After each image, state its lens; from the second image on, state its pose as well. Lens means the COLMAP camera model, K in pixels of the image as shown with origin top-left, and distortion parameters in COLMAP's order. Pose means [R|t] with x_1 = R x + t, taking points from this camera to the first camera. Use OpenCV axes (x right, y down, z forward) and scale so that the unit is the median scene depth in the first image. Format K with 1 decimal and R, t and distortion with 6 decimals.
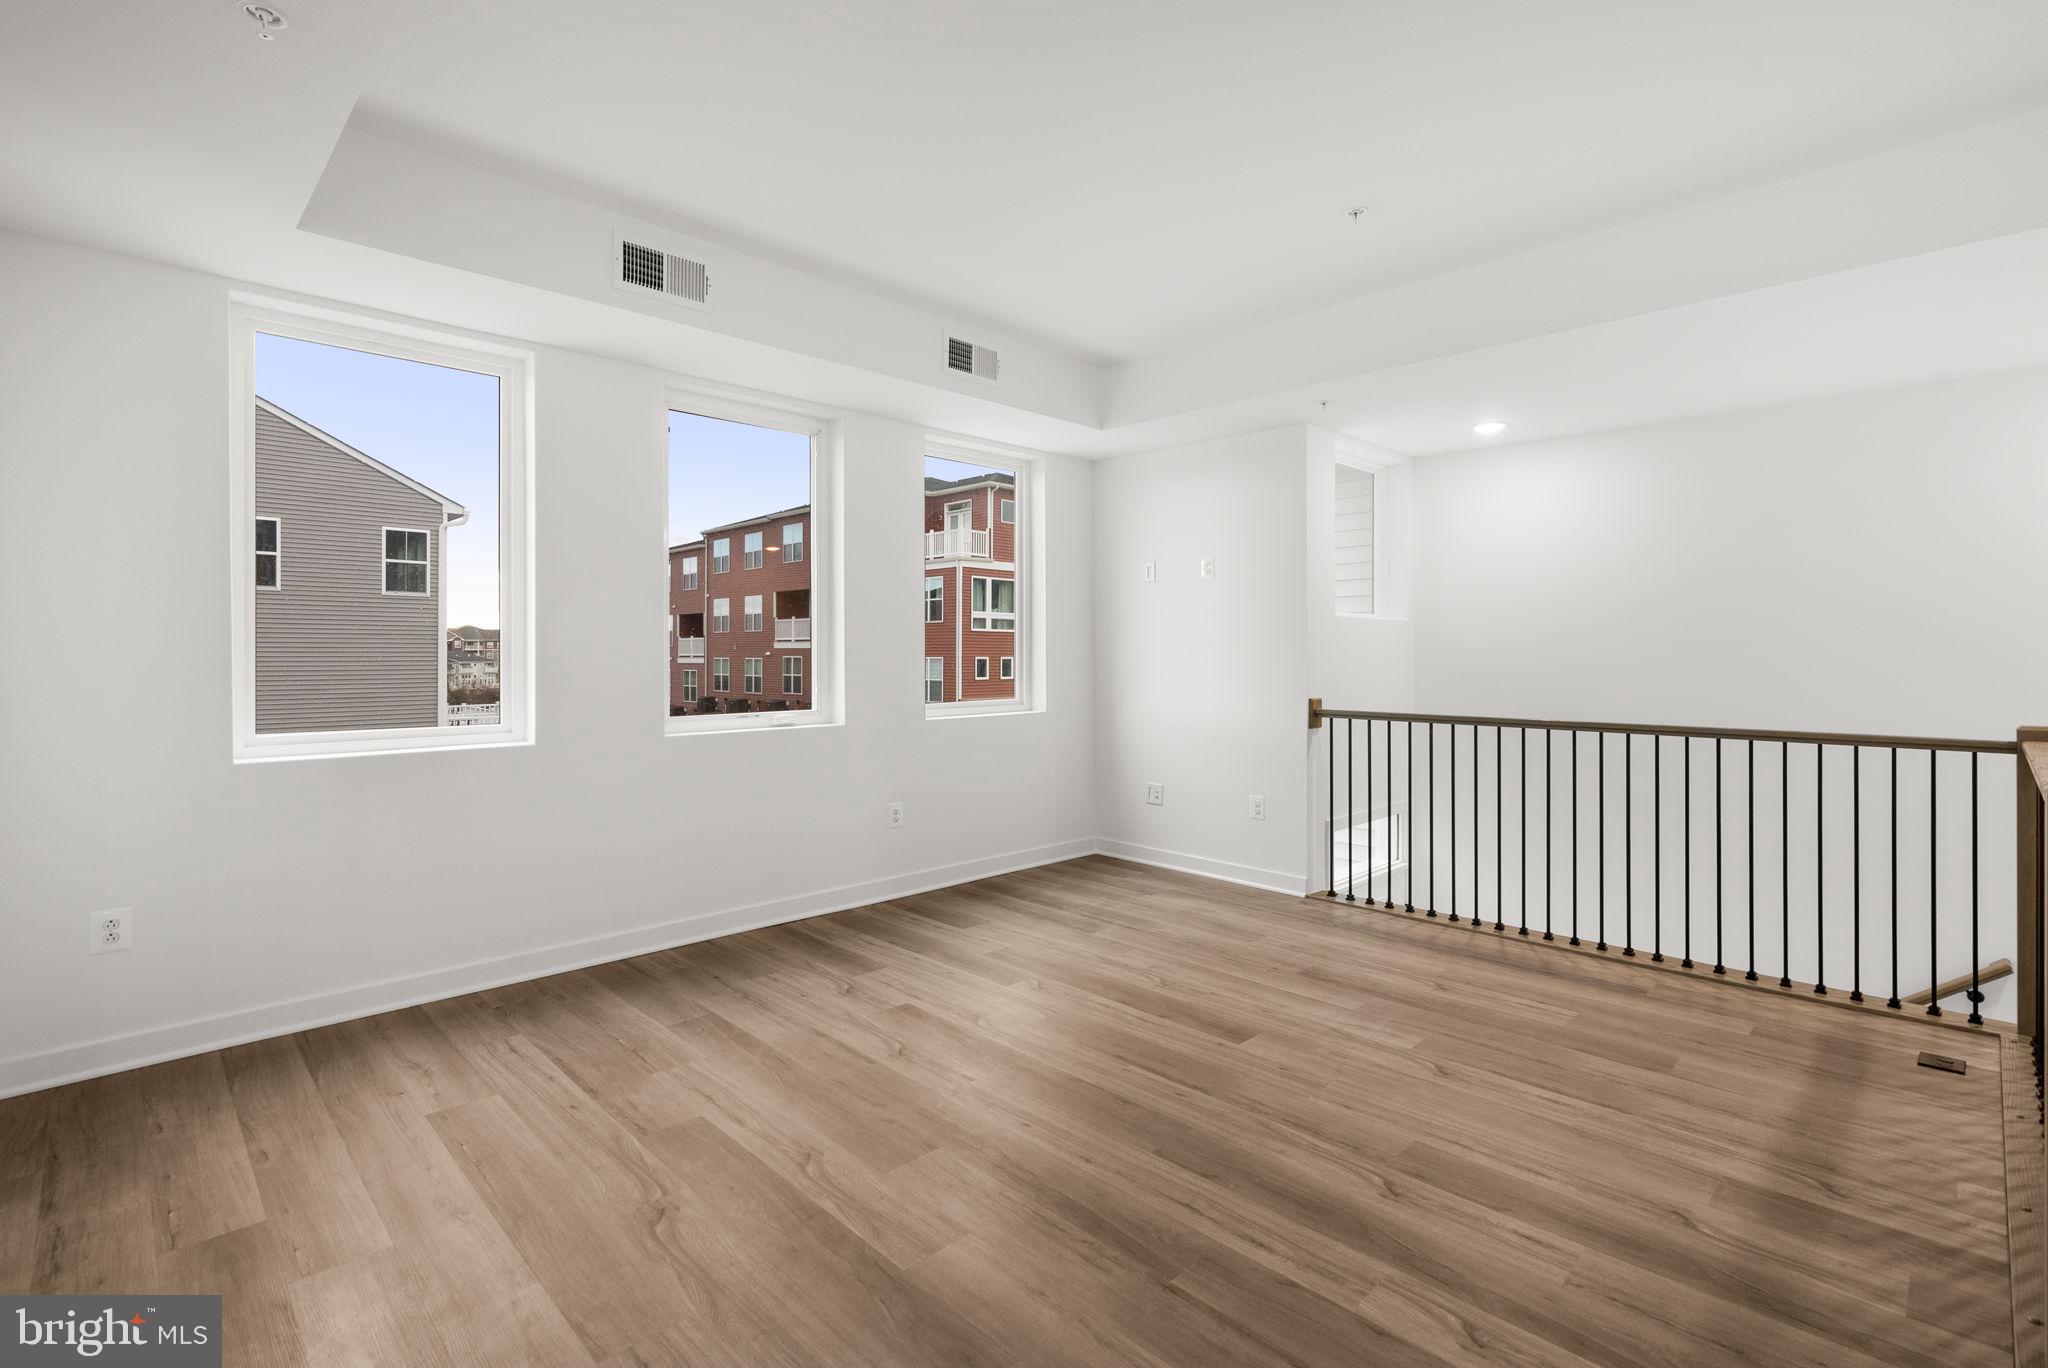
lens RADIAL K [[933.9, 0, 1014.7], [0, 933.9, 658.0], [0, 0, 1]] dist [-0.008269, 0.002979]
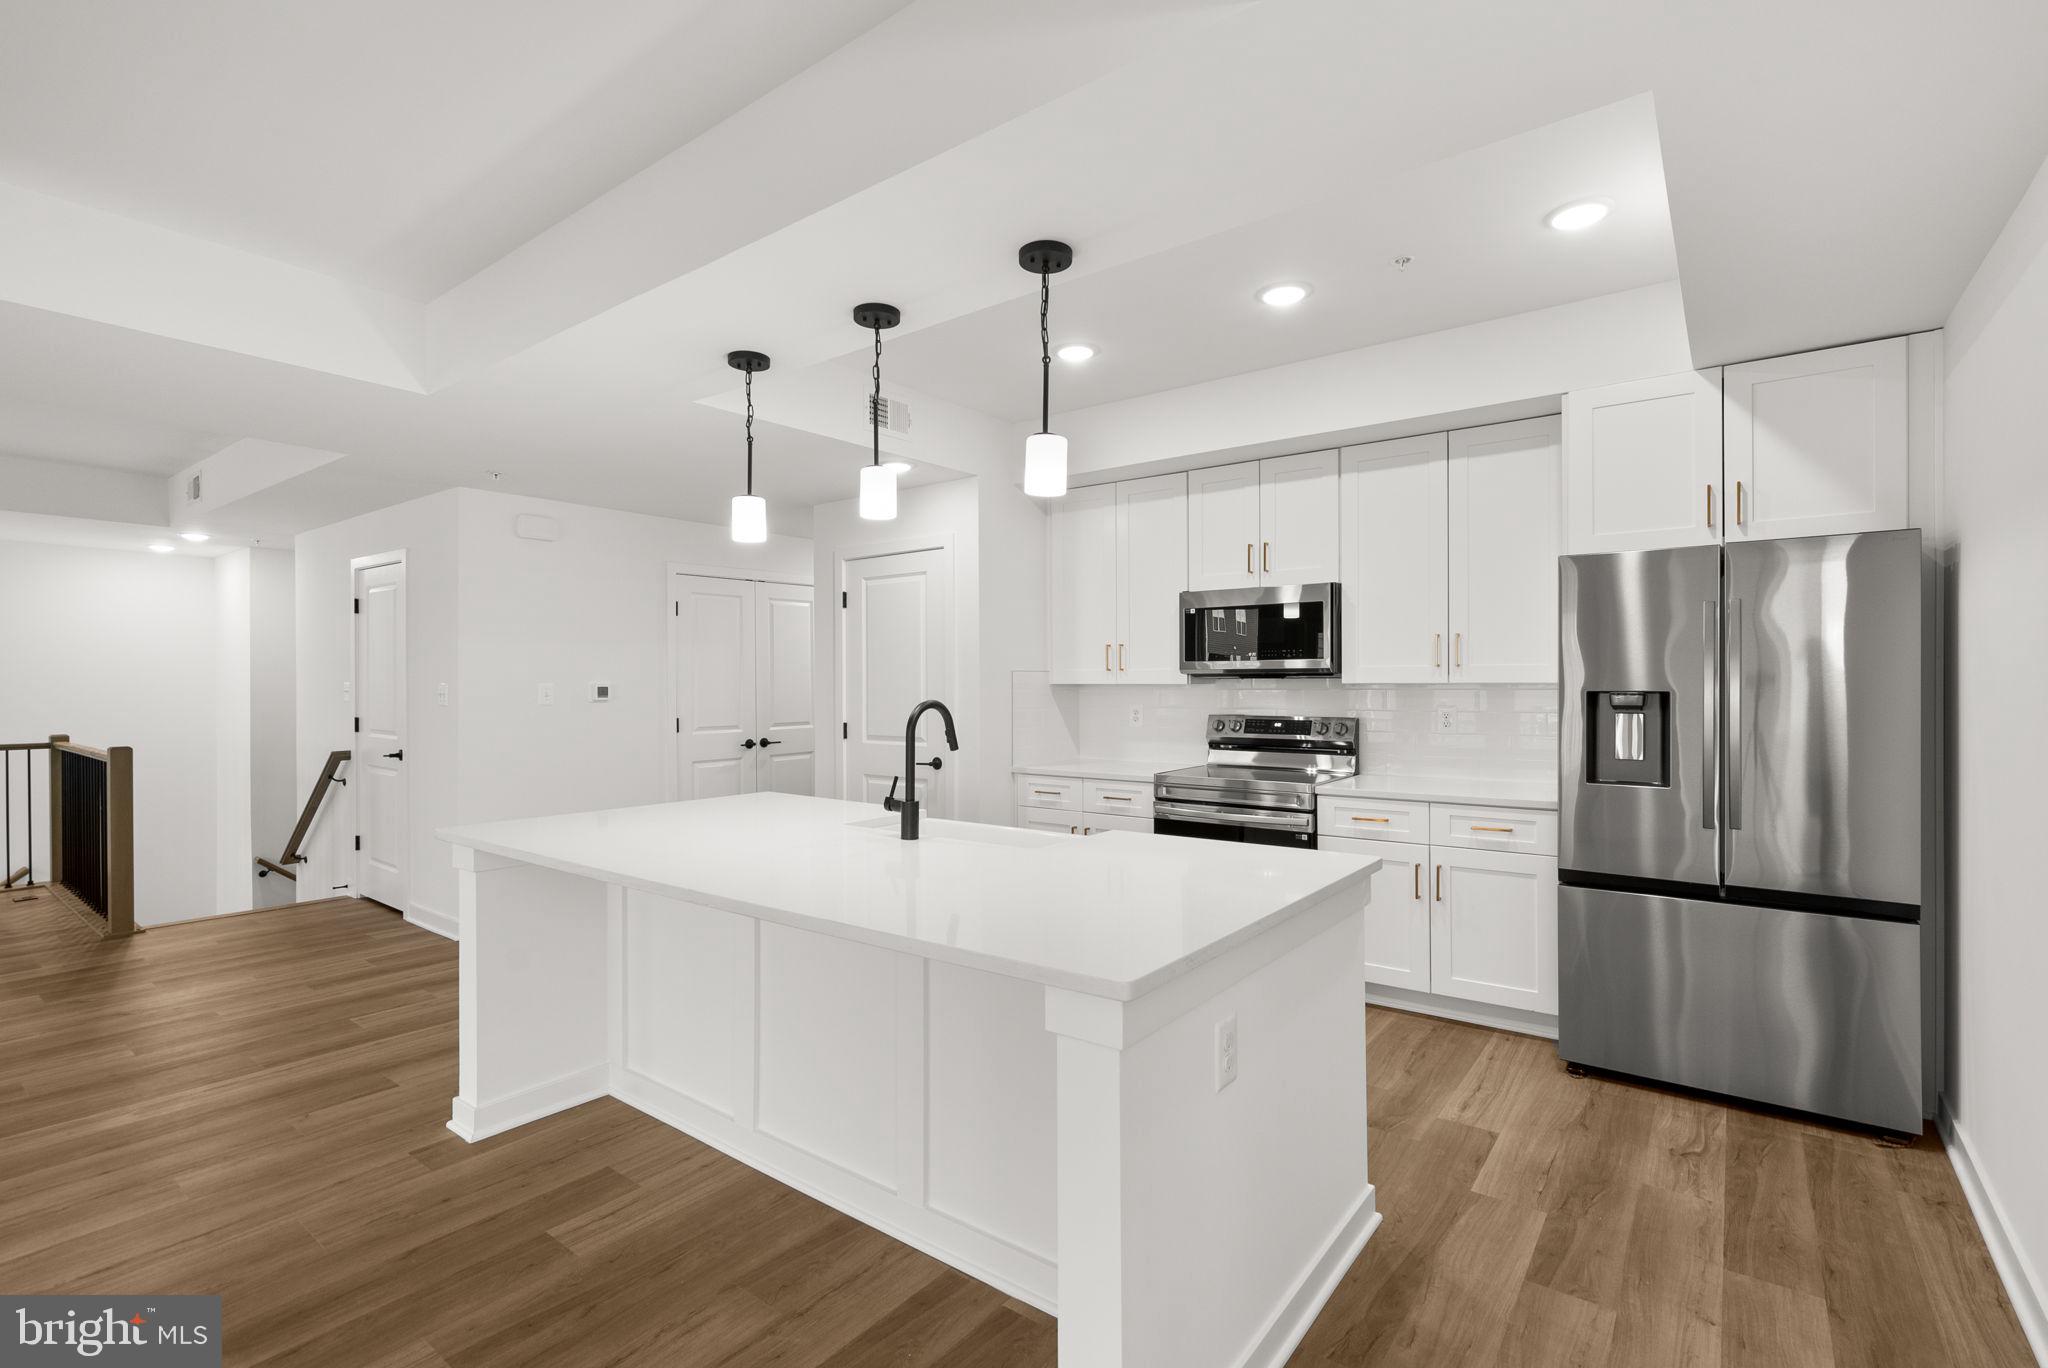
lens RADIAL K [[933.9, 0, 1023.2], [0, 933.9, 680.5], [0, 0, 1]] dist [-0.008269, 0.002979]
pose [[-0.150528, -0.000294, 0.988606, -1.384924], [0.004328, 0.999990, 0.000956, -0.043068], [-0.988596, 0.004423, -0.150525, -0.890992]]
